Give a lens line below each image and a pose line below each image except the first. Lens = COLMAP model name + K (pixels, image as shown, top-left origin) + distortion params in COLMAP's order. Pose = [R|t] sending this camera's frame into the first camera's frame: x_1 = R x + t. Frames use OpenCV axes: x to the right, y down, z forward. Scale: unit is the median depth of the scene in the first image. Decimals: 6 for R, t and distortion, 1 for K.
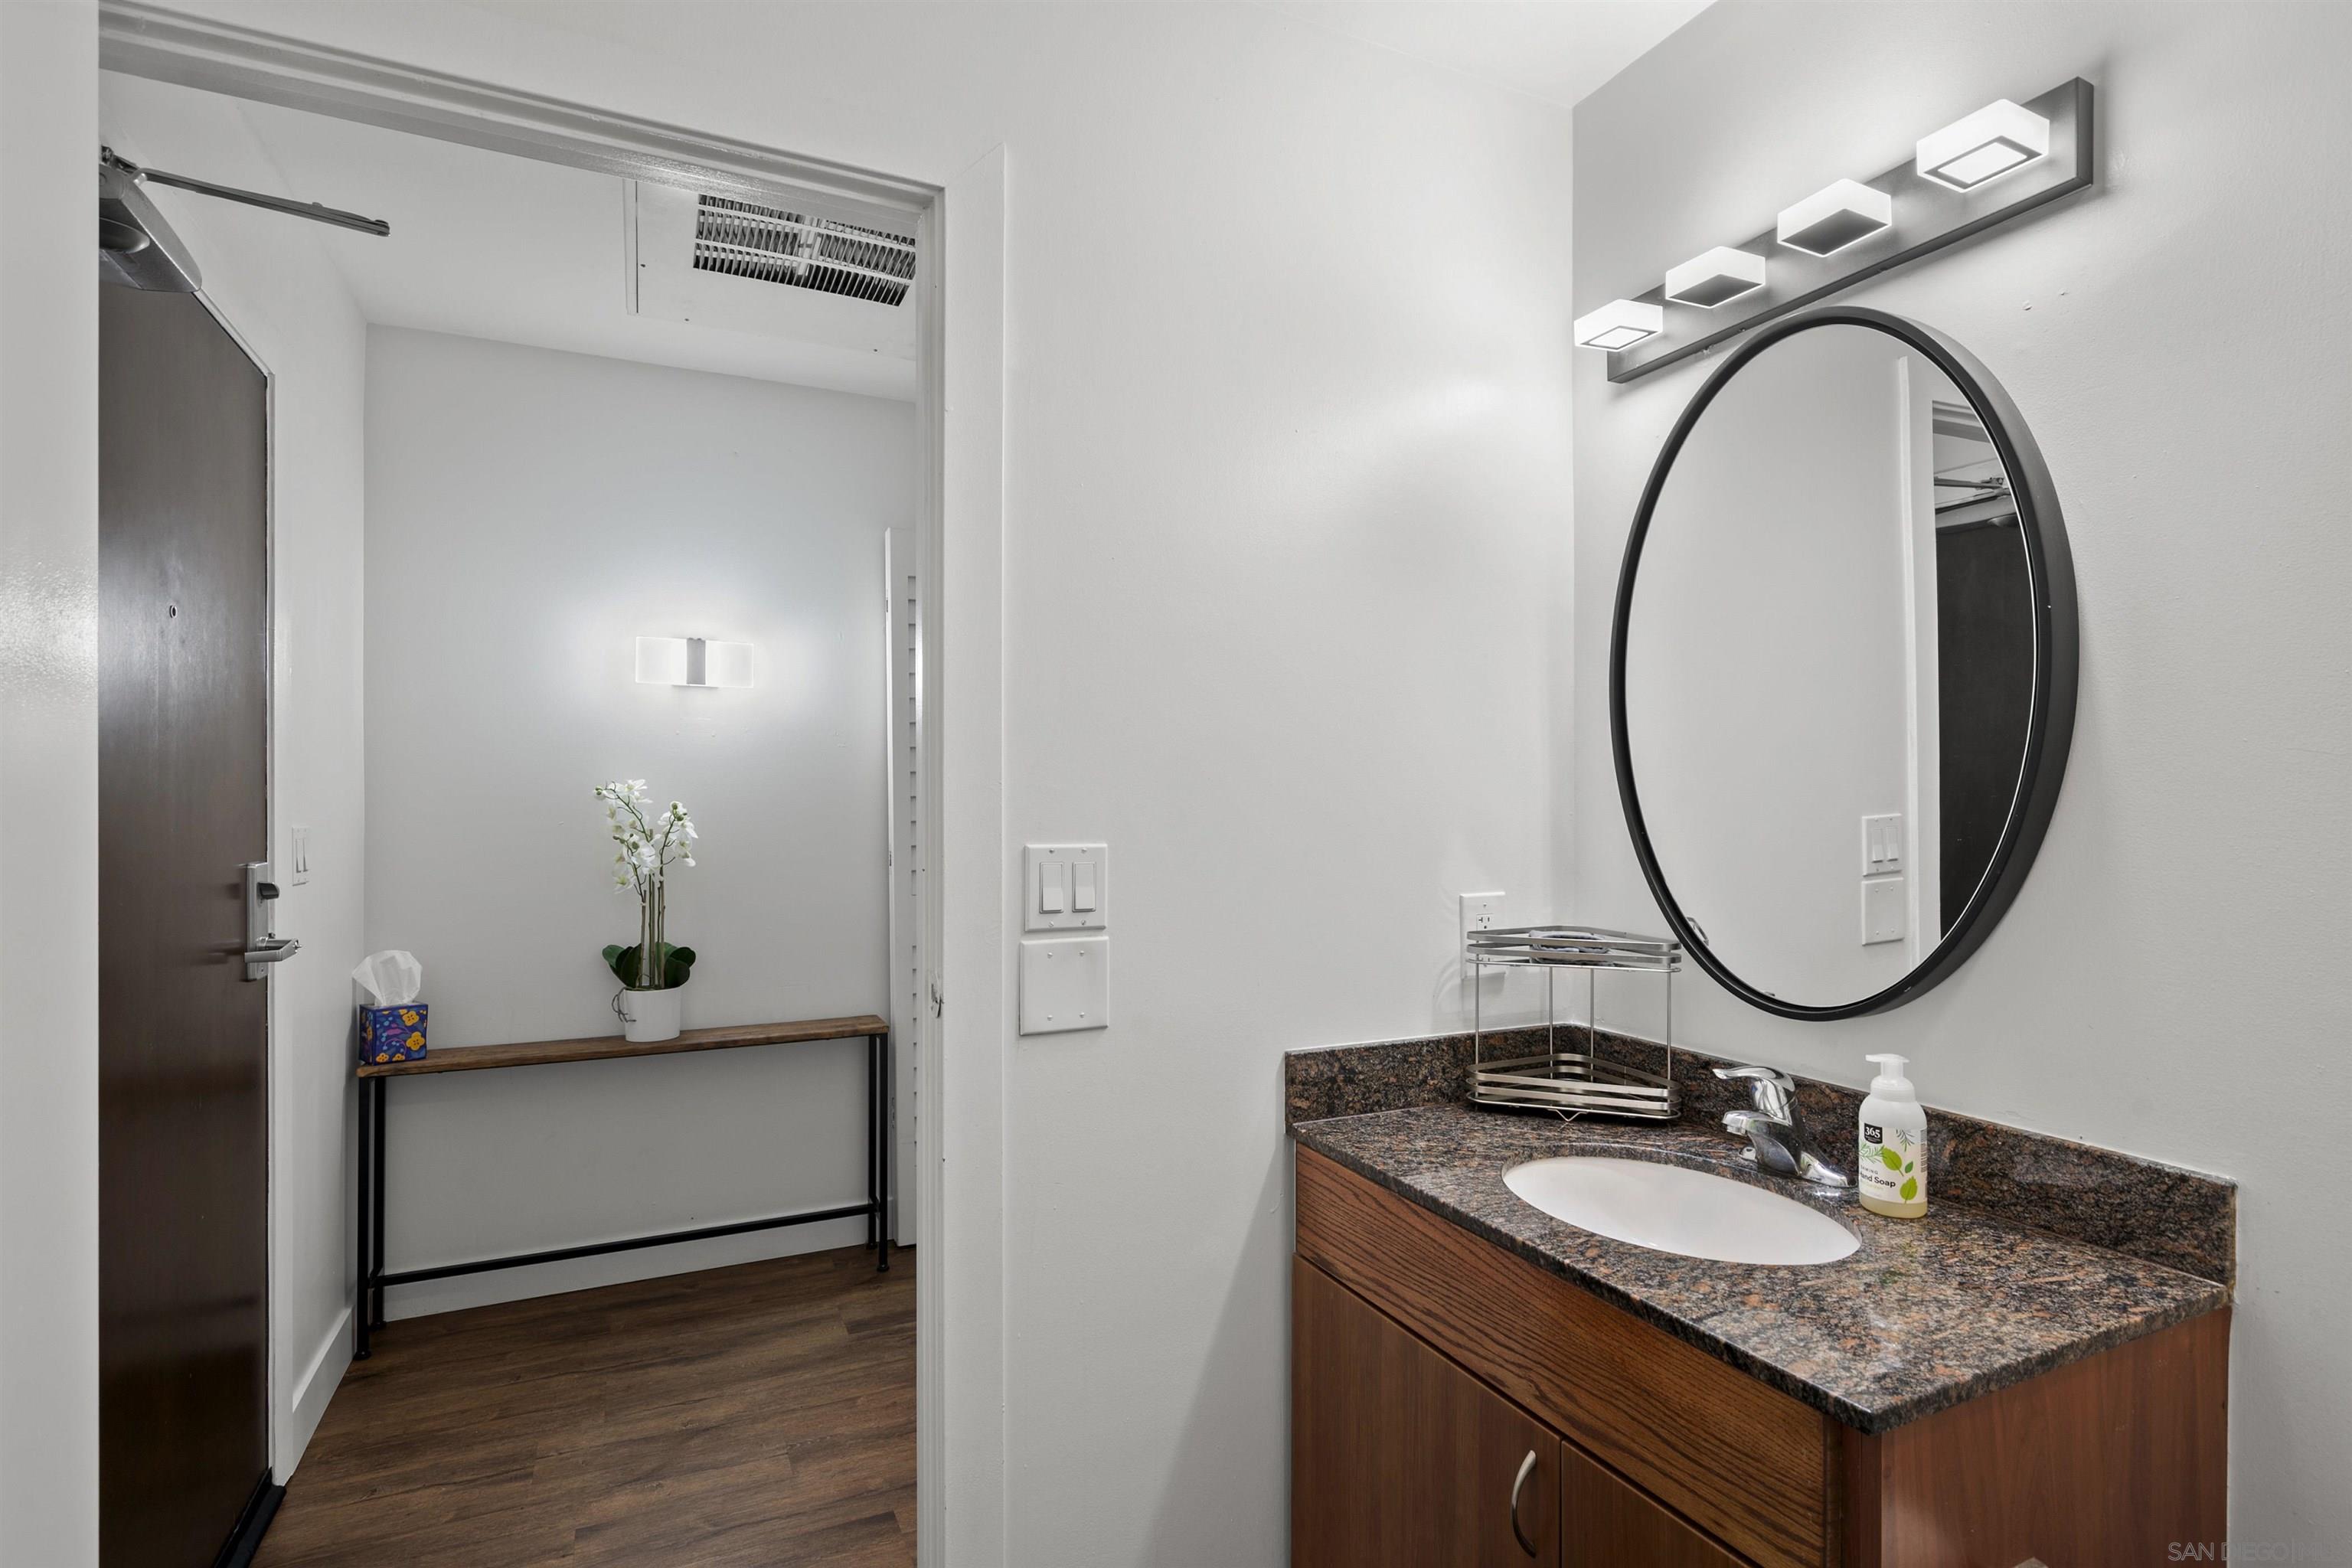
lens RADIAL K [[1151.4, 0, 1173.0], [0, 1151.4, 794.2], [0, 0, 1]] dist [-0.001029, -0.000297]
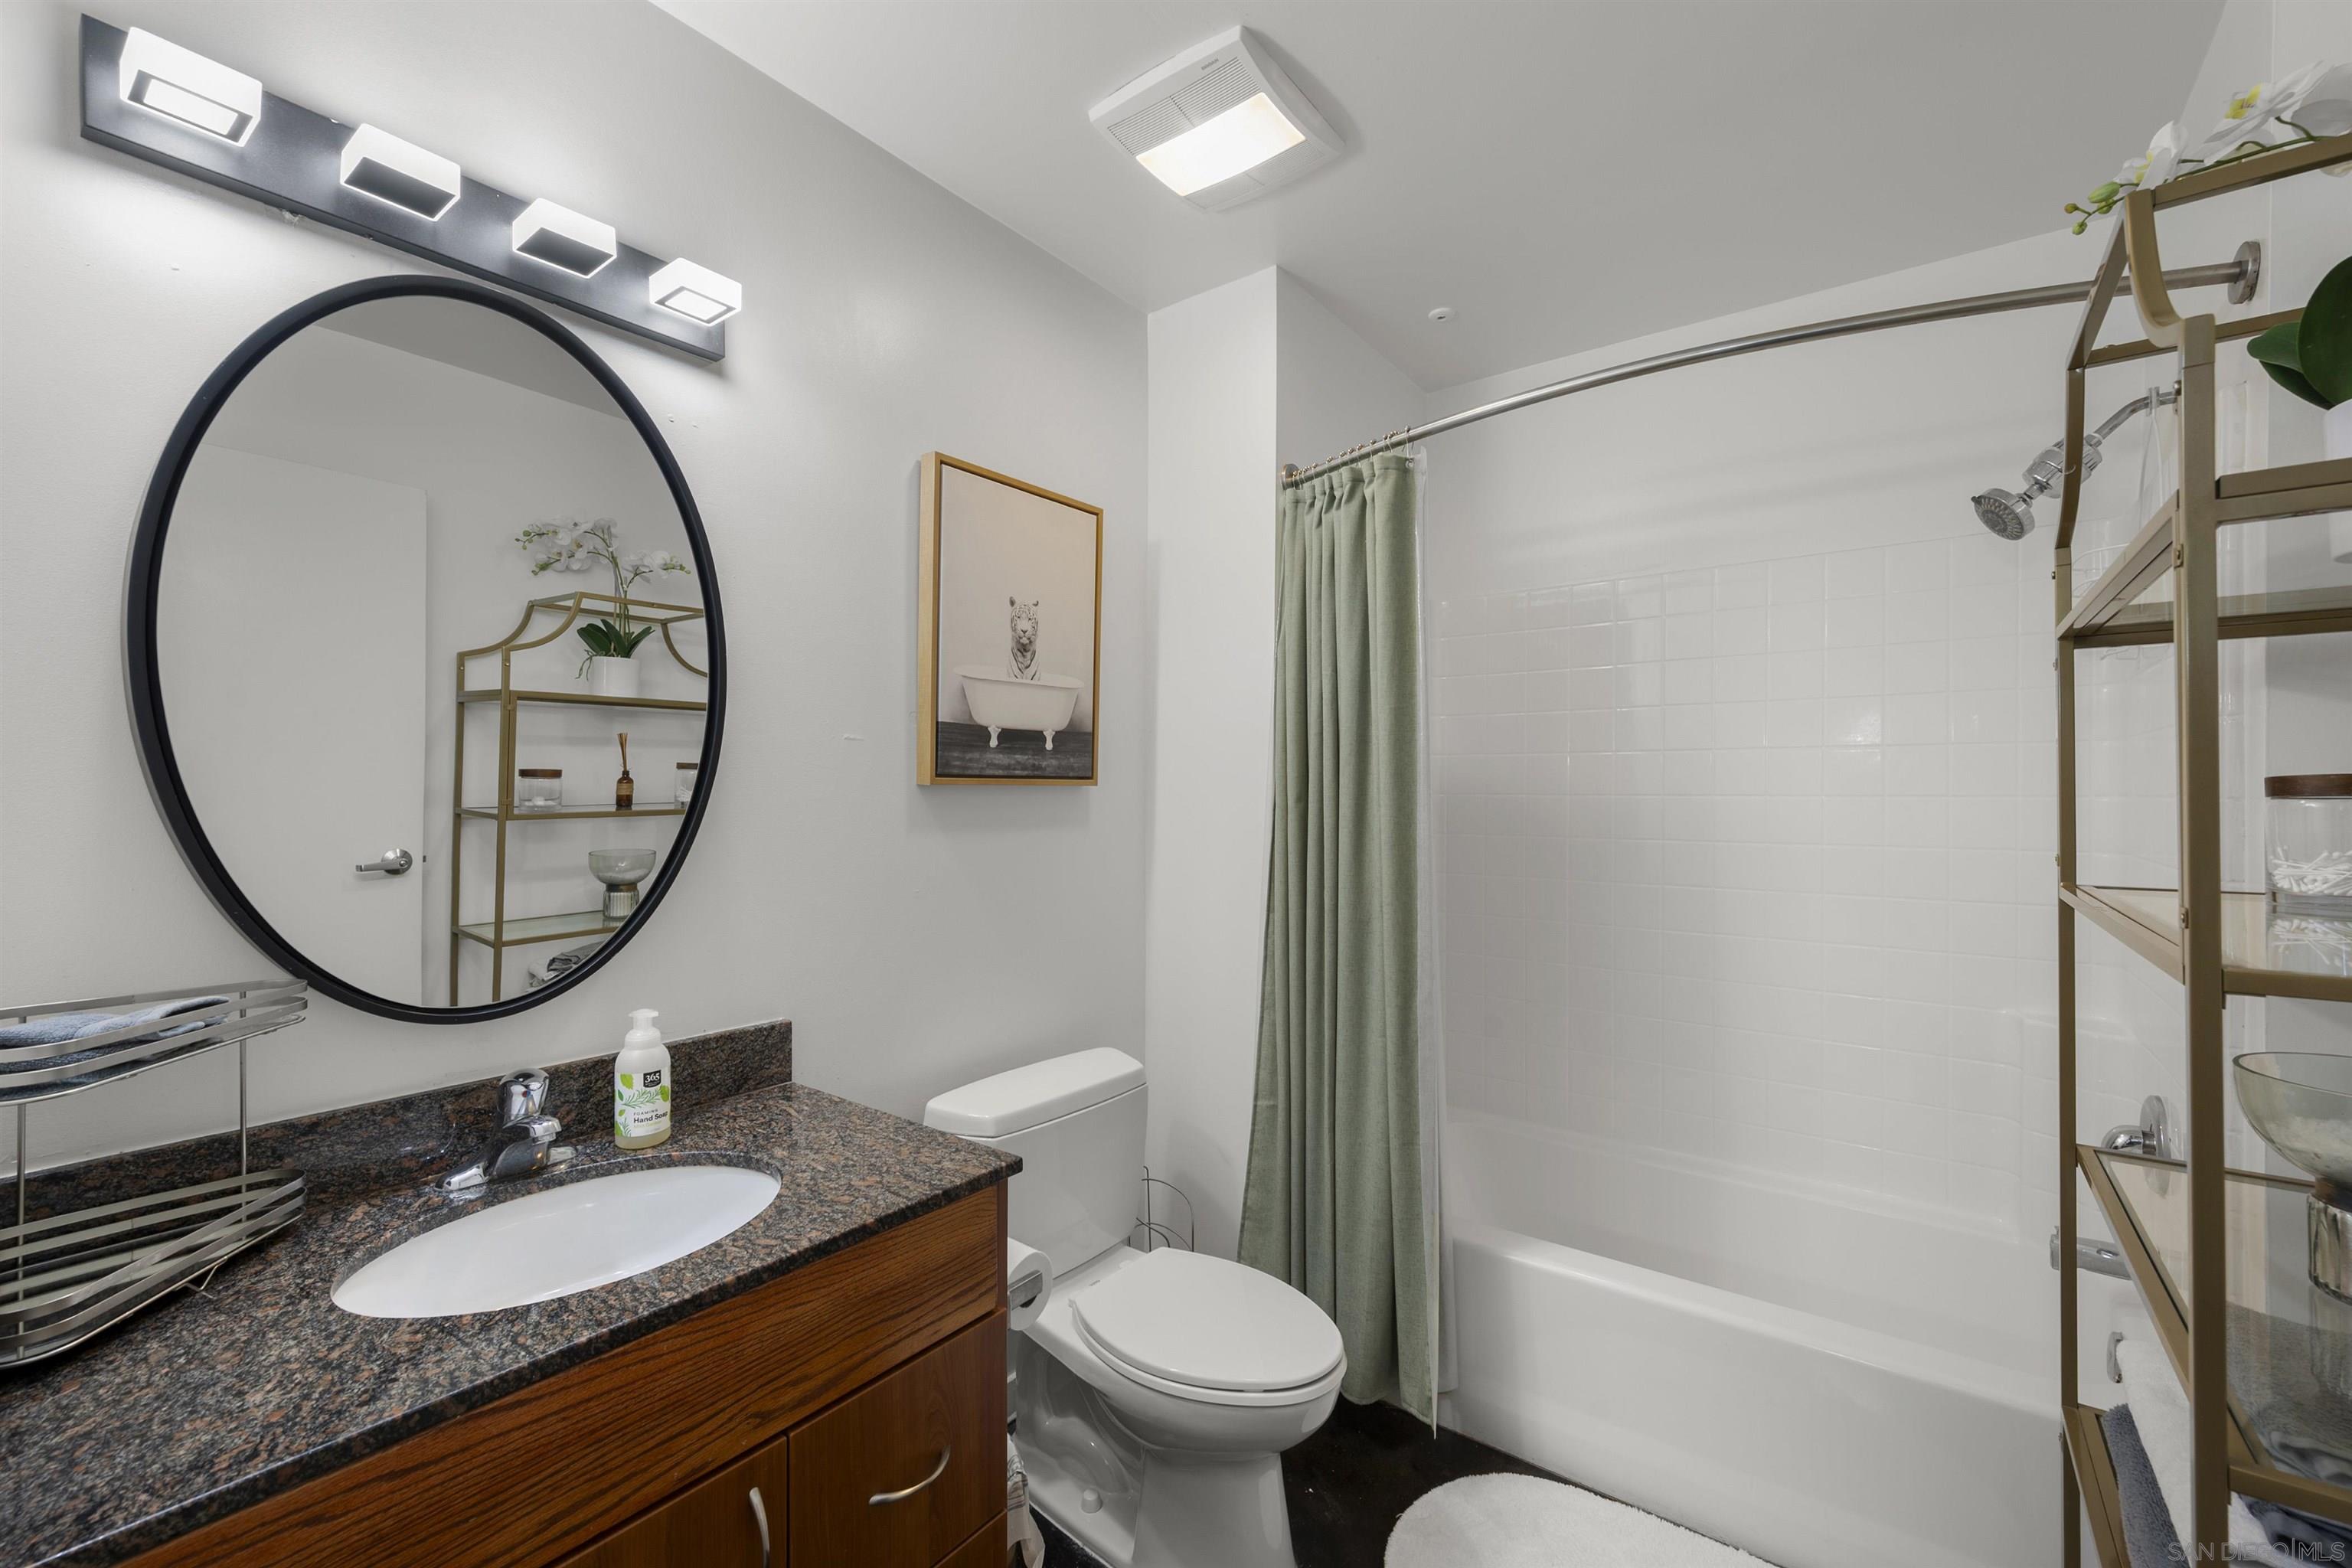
lens RADIAL K [[969.0, 0, 1175.9], [0, 969.0, 789.2], [0, 0, 1]] dist [-0.000247, 0.000257]
pose [[-0.466553, 0.002920, 0.884488, -0.534139], [-0.002129, 0.999988, -0.004425, 0.005766], [-0.884491, -0.003948, -0.466541, 1.045958]]
